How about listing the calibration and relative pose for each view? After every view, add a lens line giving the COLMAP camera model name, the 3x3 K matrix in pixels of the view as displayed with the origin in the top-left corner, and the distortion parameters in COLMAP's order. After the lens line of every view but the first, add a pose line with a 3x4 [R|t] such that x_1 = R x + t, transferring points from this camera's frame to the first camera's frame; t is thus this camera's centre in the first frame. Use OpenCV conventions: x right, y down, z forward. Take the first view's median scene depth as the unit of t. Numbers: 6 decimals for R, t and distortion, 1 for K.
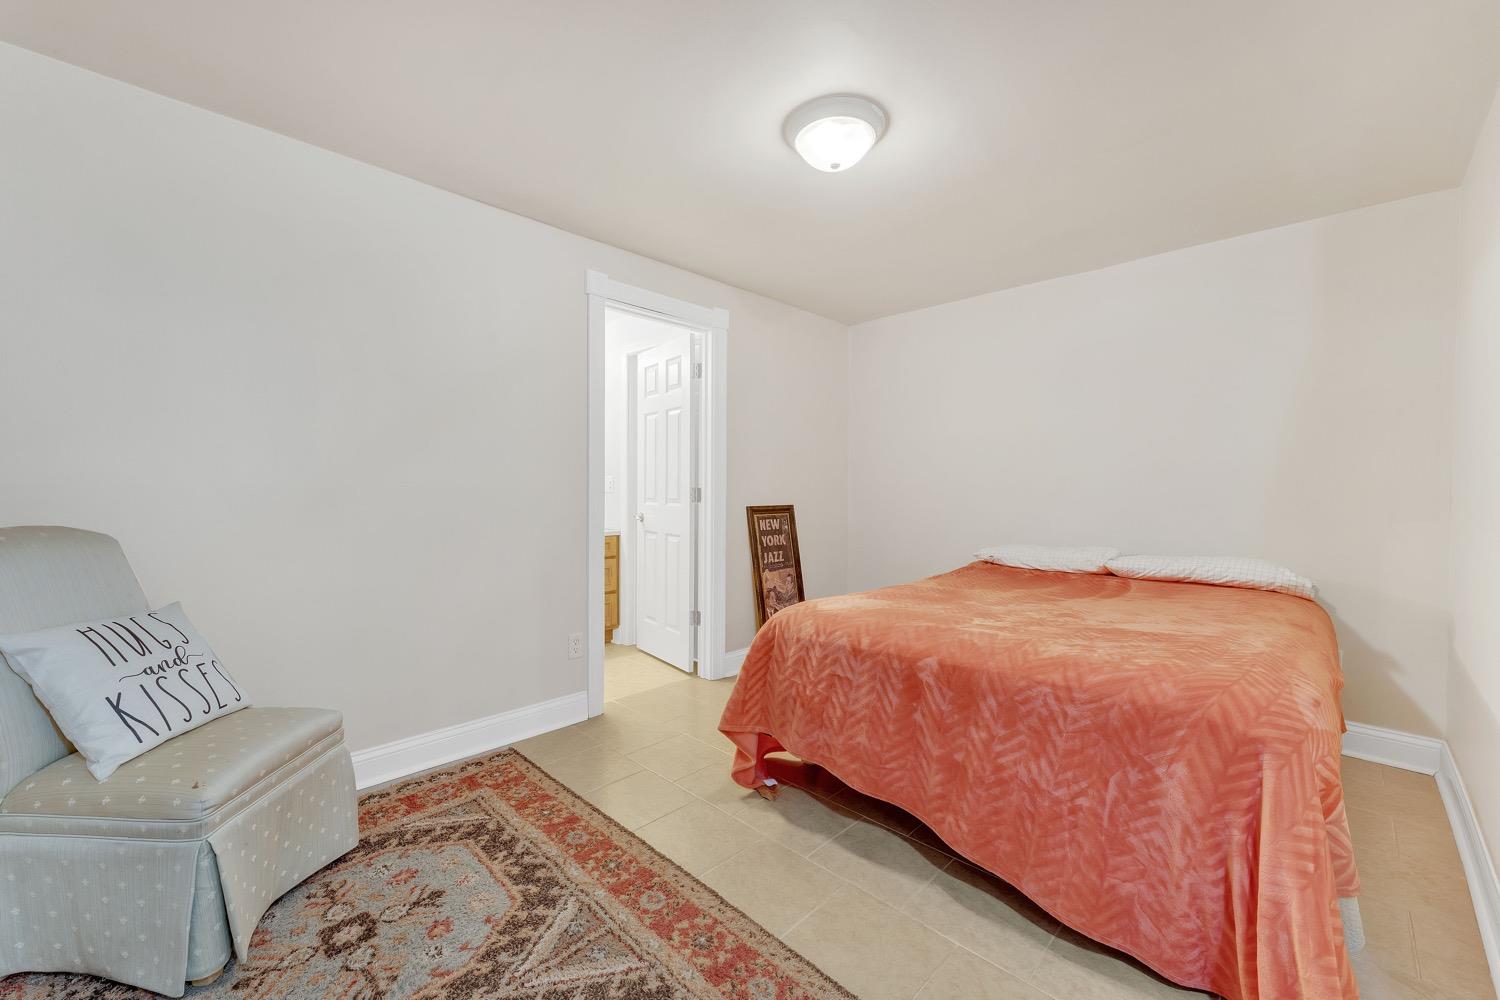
lens RADIAL K [[594.0, 0, 750.0], [0, 594.0, 499.5], [0, 0, 1]] dist [0.000397, -0.000785]
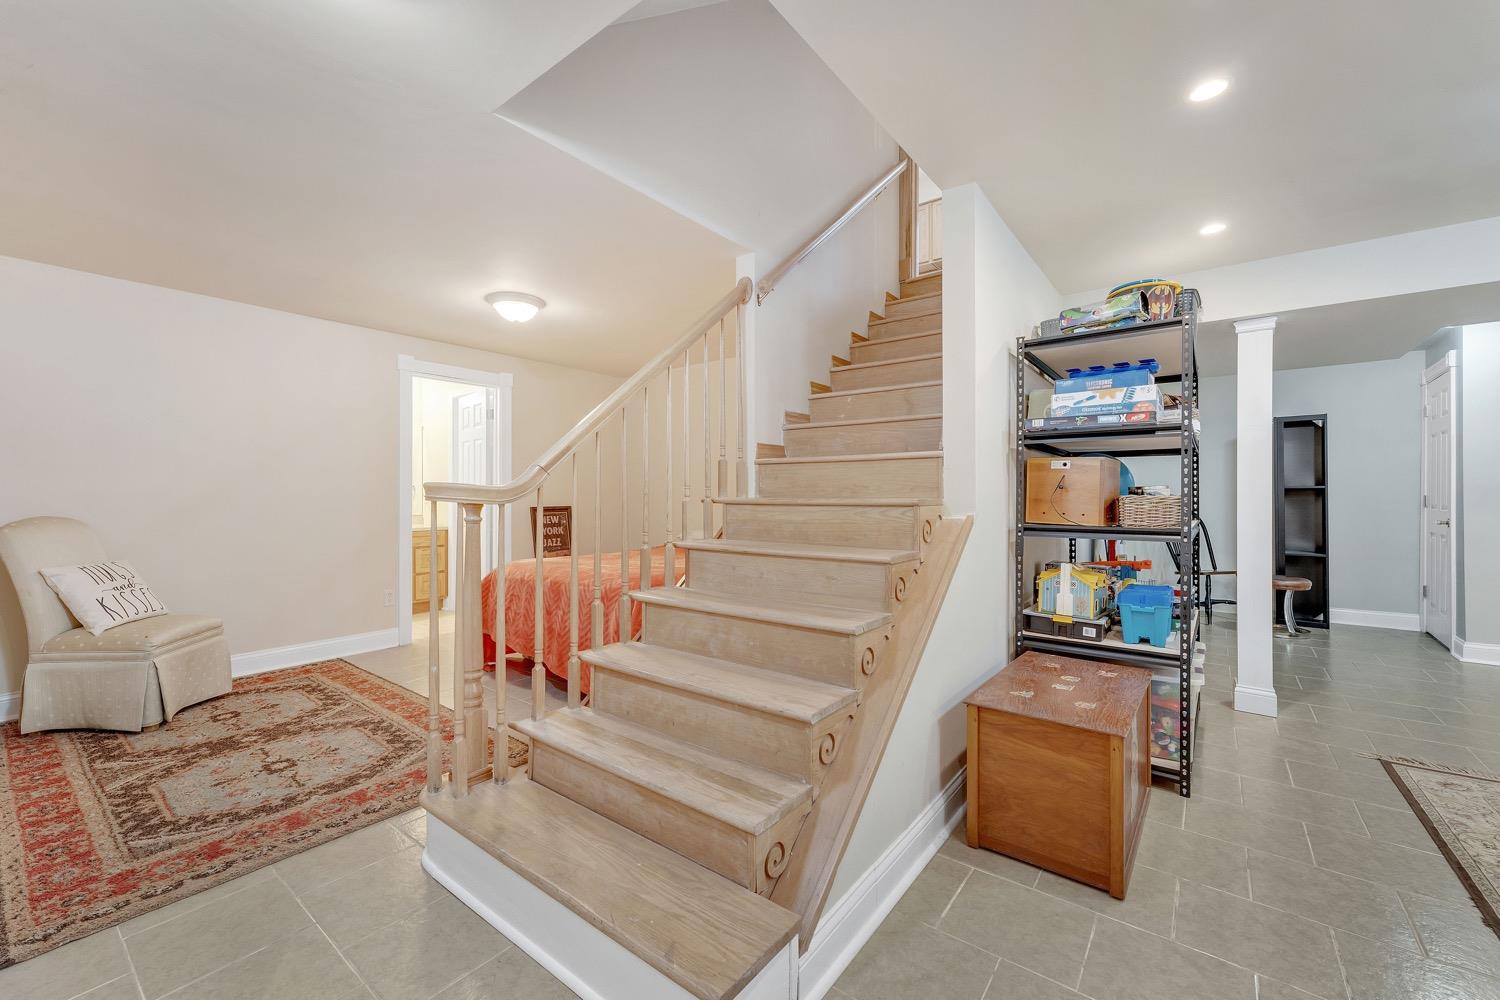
lens RADIAL K [[594.0, 0, 744.1], [0, 594.0, 491.9], [0, 0, 1]] dist [0.000397, -0.000785]
pose [[0.992698, -0.003940, 0.120562, 0.796050], [0.006599, 0.999743, -0.021665, 0.022821], [-0.120446, 0.022303, 0.992469, -1.176383]]
